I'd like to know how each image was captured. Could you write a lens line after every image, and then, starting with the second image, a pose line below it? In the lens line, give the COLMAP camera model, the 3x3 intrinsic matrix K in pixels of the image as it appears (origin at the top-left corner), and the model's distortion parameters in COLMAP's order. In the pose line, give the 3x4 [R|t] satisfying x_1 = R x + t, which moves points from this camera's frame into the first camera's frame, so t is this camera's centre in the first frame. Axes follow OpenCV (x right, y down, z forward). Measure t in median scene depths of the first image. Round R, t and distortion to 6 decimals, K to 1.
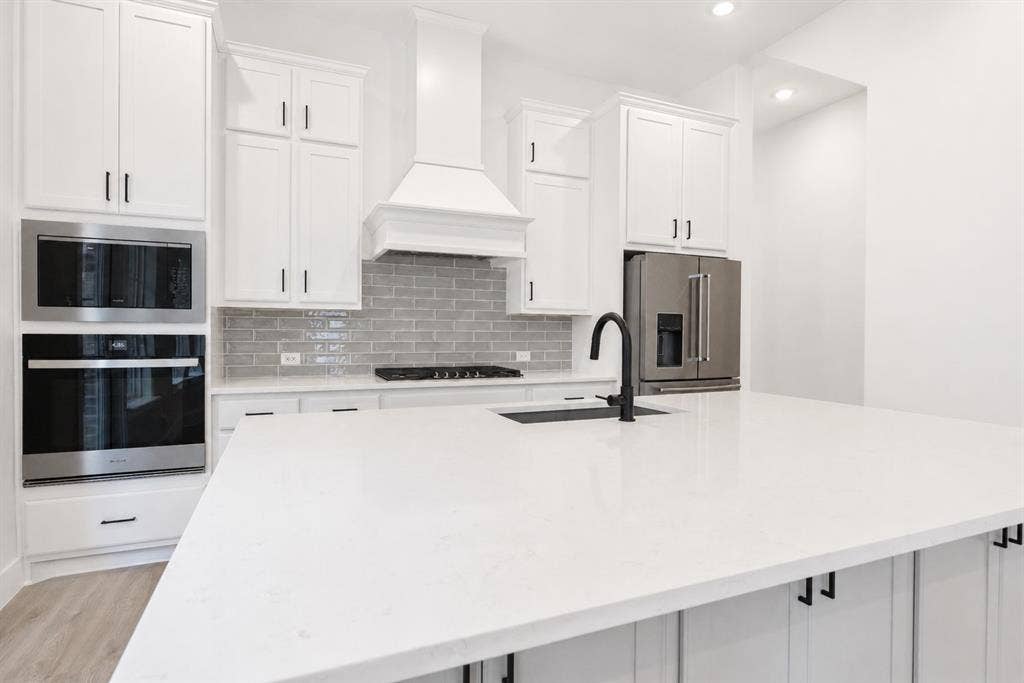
lens RADIAL K [[537.1, 0, 512.0], [0, 537.1, 341.5], [0, 0, 1]] dist [-0.001653, -0.000010]
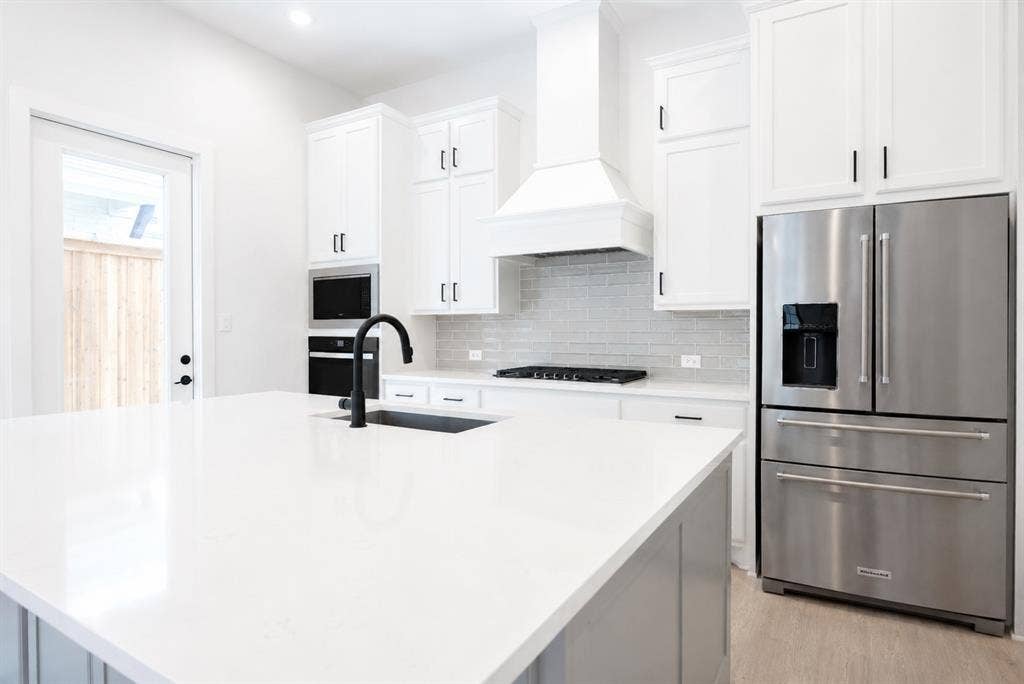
lens RADIAL K [[565.3, 0, 513.9], [0, 565.3, 332.3], [0, 0, 1]] dist [0.049411, -0.000042]
pose [[0.608394, -0.001726, -0.793634, 0.683275], [-0.000031, 0.999998, -0.002199, -0.017142], [0.793635, 0.001362, 0.608392, 0.305685]]
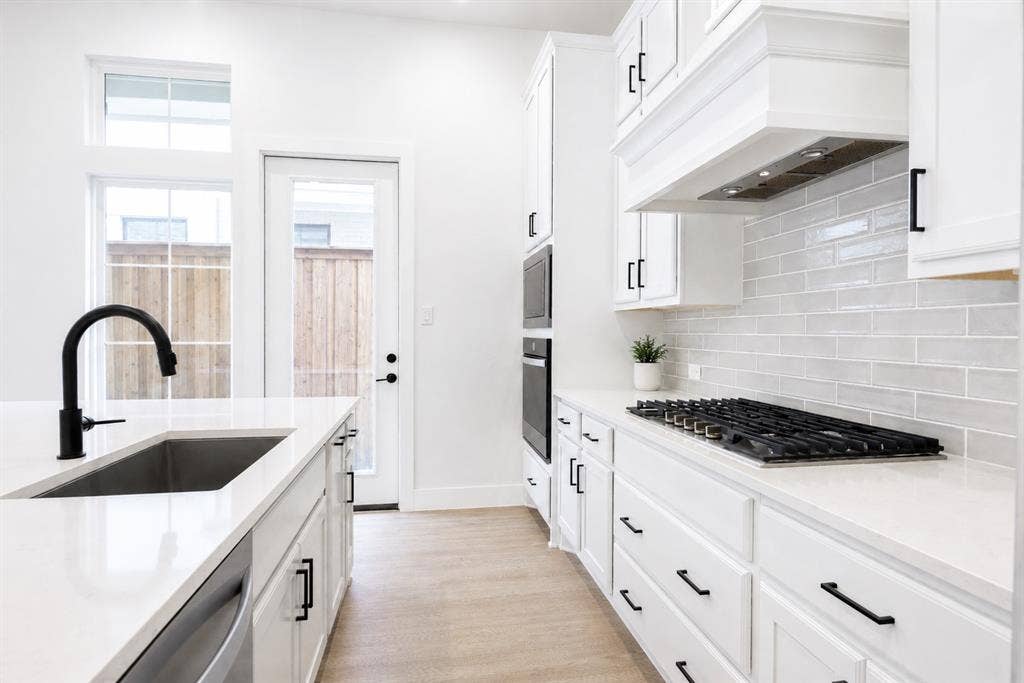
lens RADIAL K [[565.3, 0, 513.9], [0, 565.3, 331.8], [0, 0, 1]] dist [0.049411, -0.000042]
pose [[-0.239337, -0.002865, -0.970932, 0.459913], [-0.009854, 0.999951, -0.000522, -0.021243], [0.970887, 0.009442, -0.239353, 0.994535]]
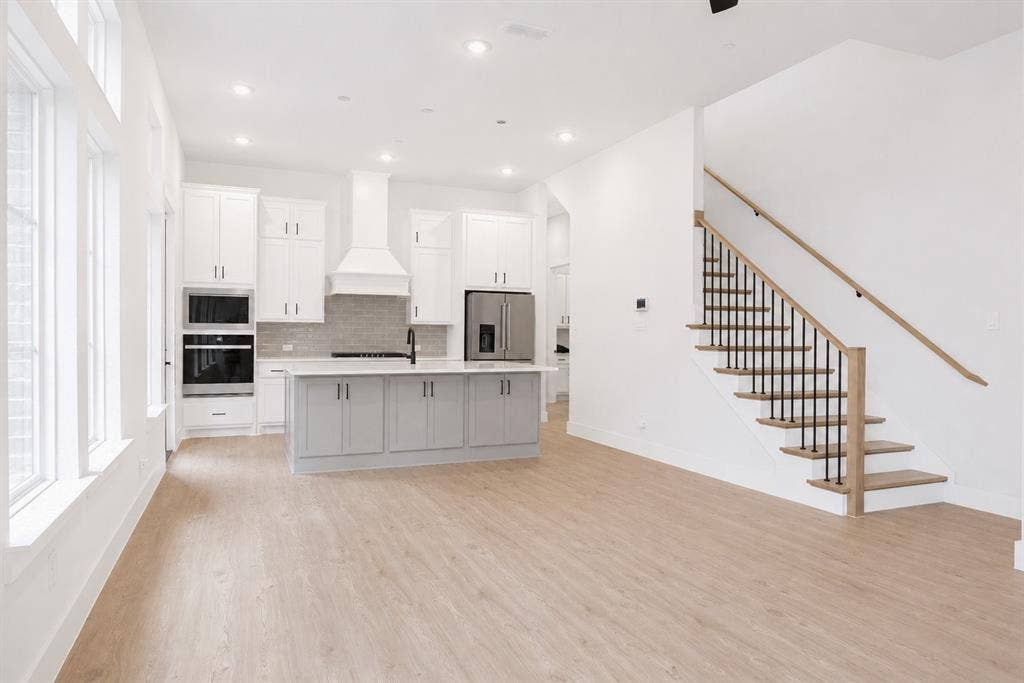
lens RADIAL K [[674.4, 0, 512.0], [0, 674.4, 341.5], [0, 0, 1]] dist [-0.000798, -0.000194]
pose [[0.999697, -0.001026, -0.024579, 0.478789], [0.000727, 0.999926, -0.012179, 0.041852], [0.024590, 0.012158, 0.999624, -1.482108]]
